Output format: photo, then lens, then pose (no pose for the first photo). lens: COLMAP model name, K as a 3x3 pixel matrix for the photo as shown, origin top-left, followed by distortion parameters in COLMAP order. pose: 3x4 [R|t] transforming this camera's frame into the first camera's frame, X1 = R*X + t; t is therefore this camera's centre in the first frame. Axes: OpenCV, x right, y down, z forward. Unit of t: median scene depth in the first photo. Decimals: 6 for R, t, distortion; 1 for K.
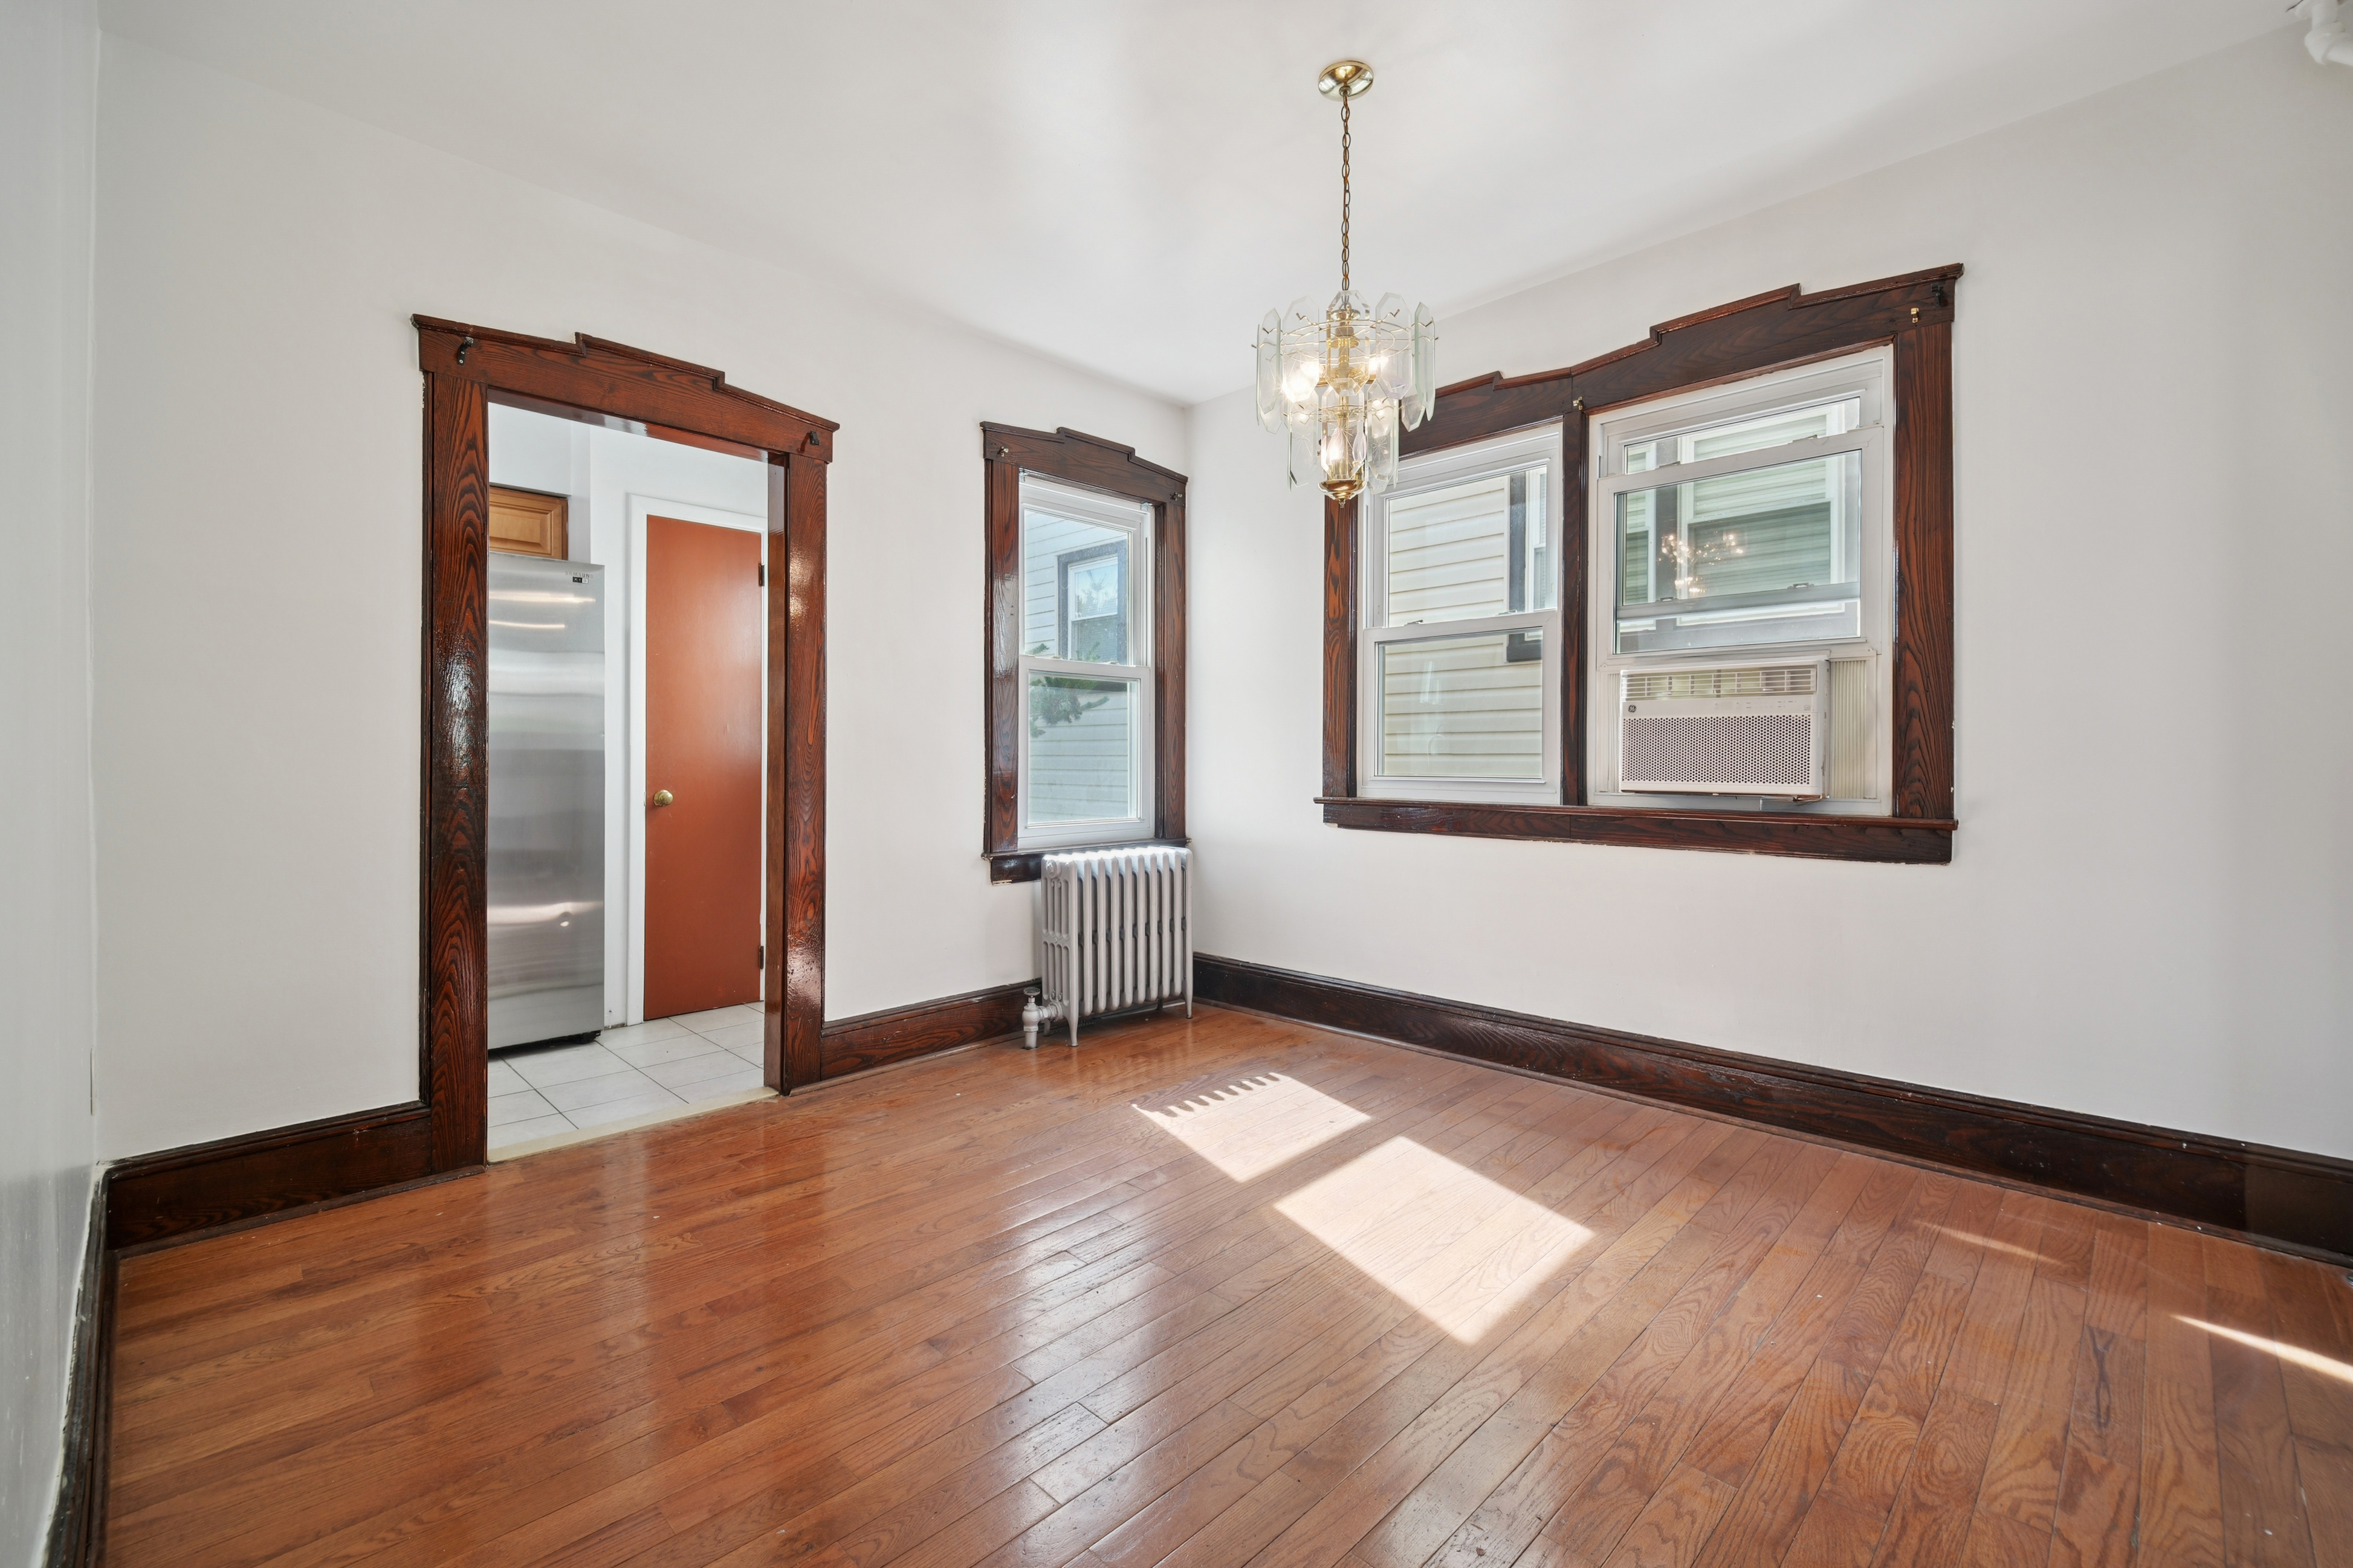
lens RADIAL K [[990.8, 0, 1185.5], [0, 990.8, 765.8], [0, 0, 1]] dist [0.026434, -0.016786]
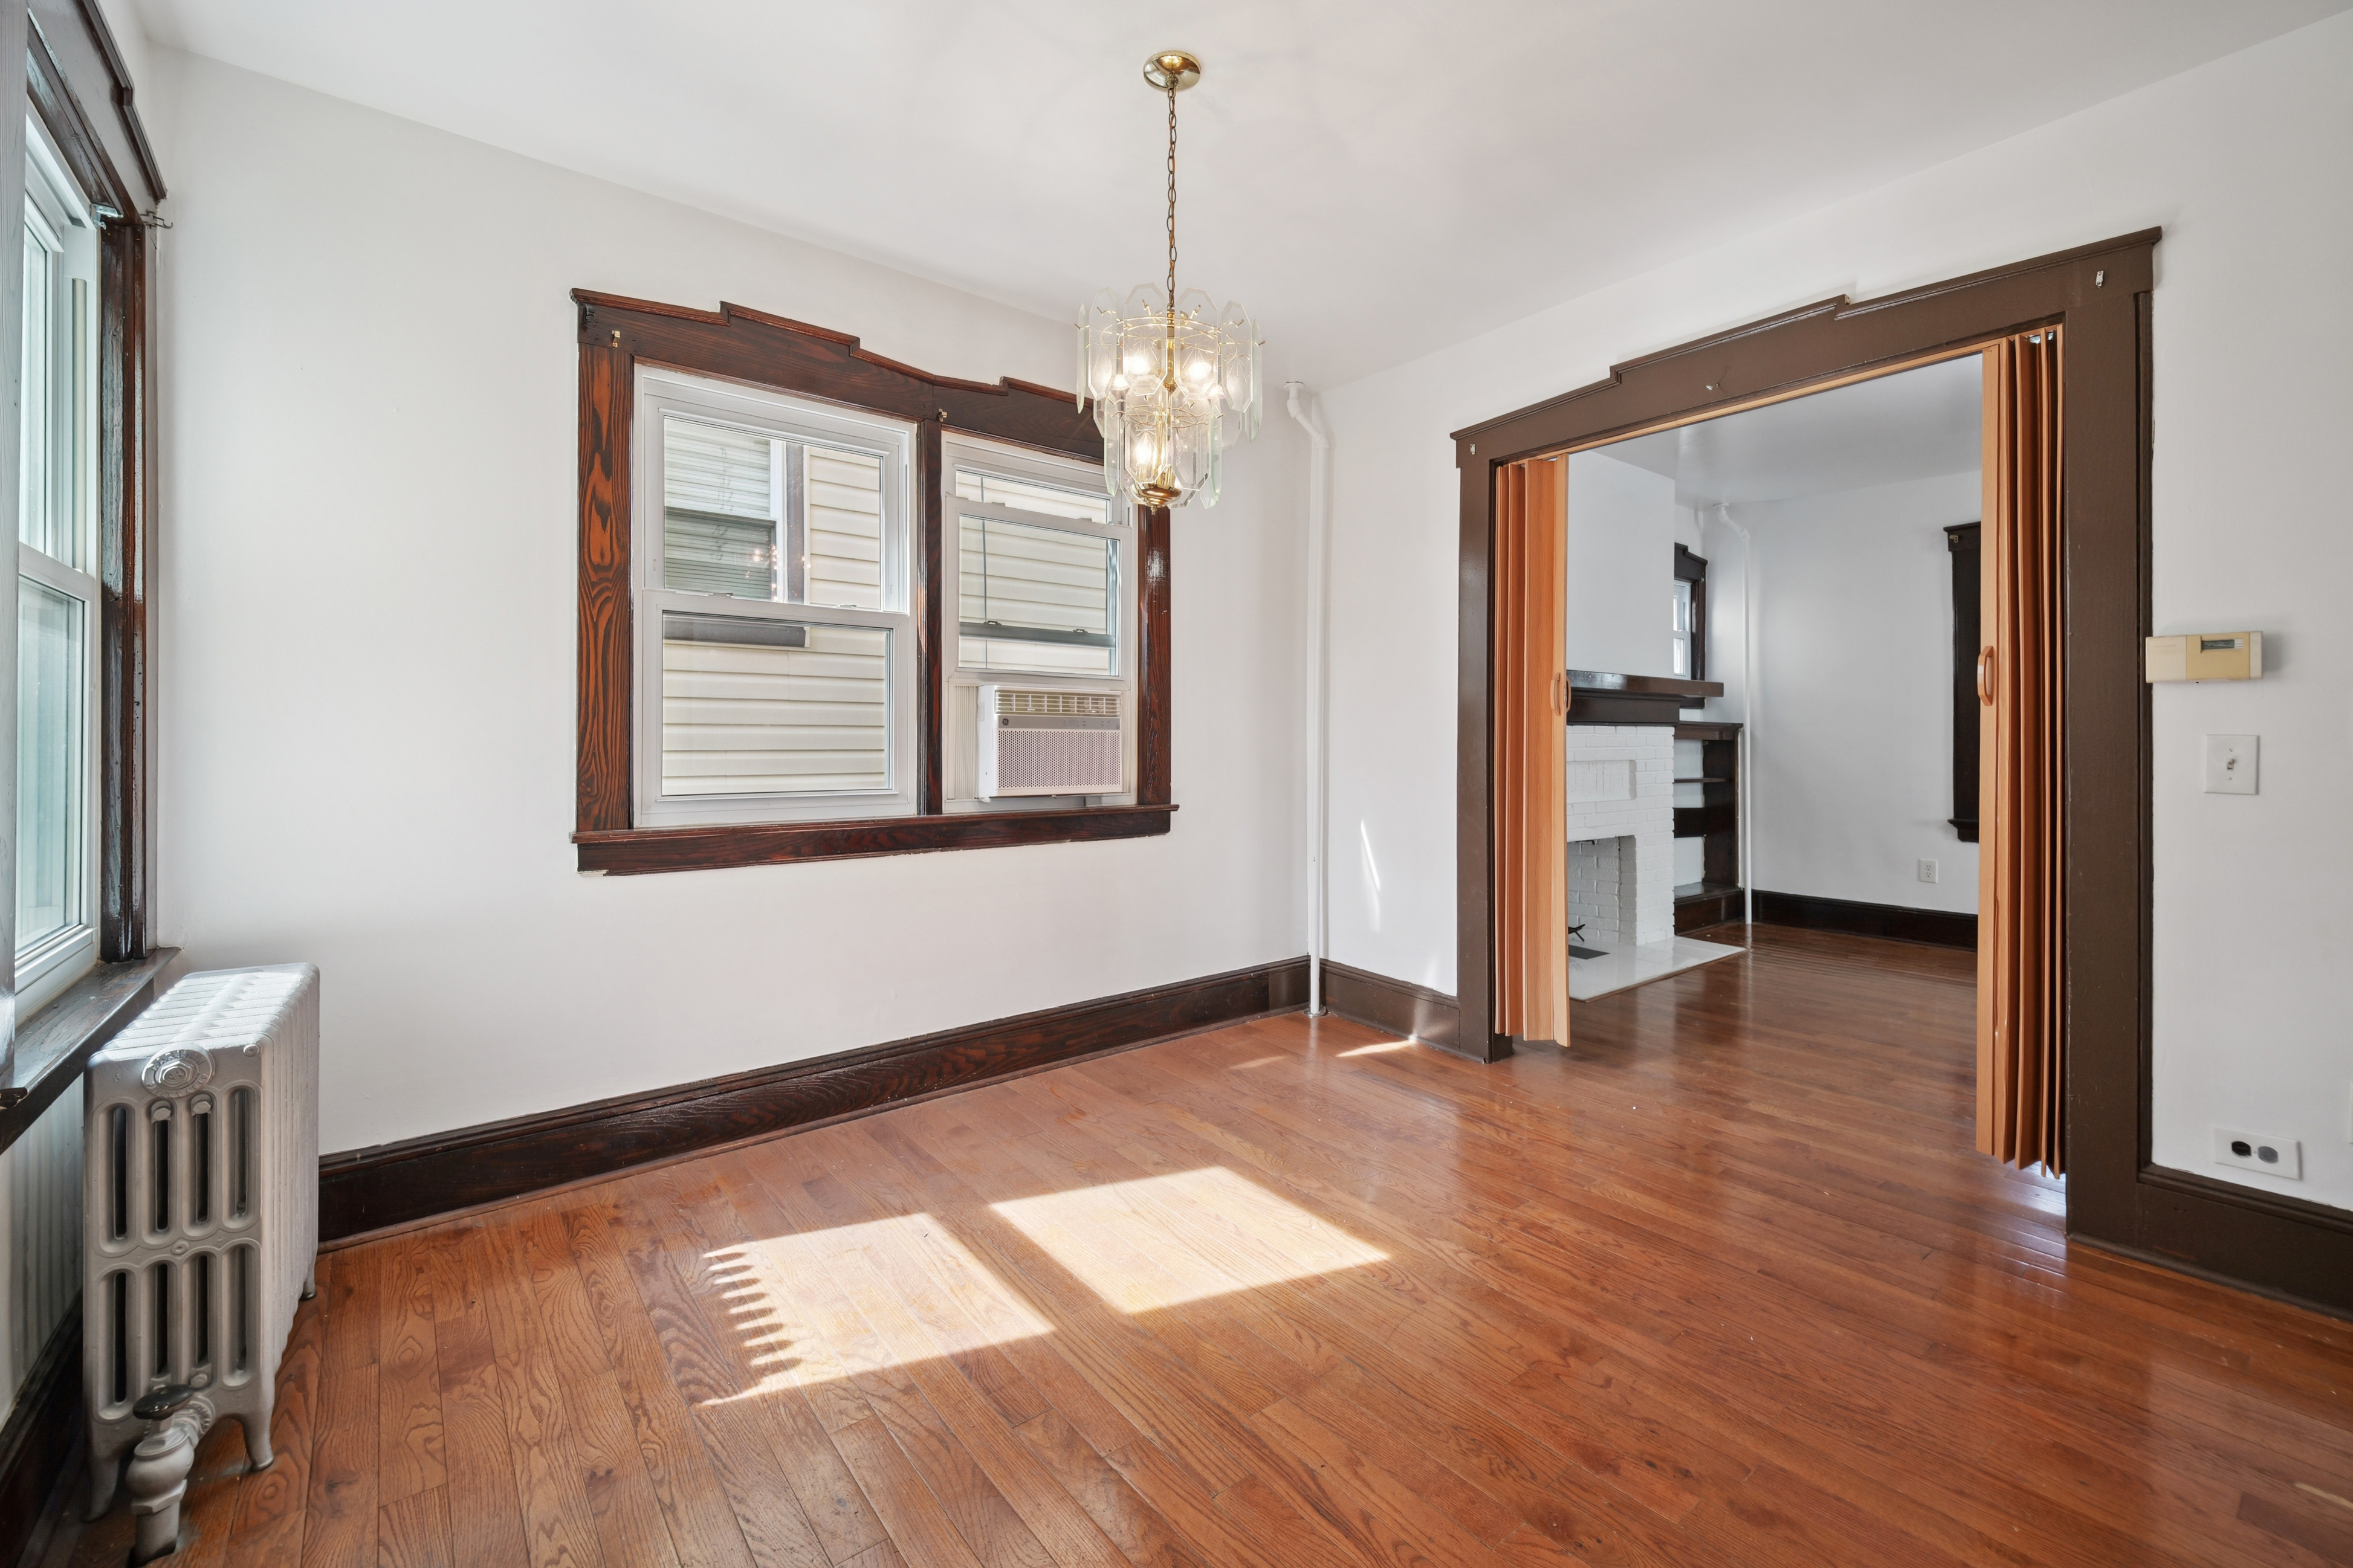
lens RADIAL K [[983.9, 0, 1179.4], [0, 983.9, 728.1], [0, 0, 1]] dist [-0.002590, -0.000546]
pose [[0.128757, 0.007266, 0.991650, -0.564140], [0.003024, 0.999966, -0.007719, -0.039432], [-0.991672, 0.003993, 0.128731, 0.642801]]
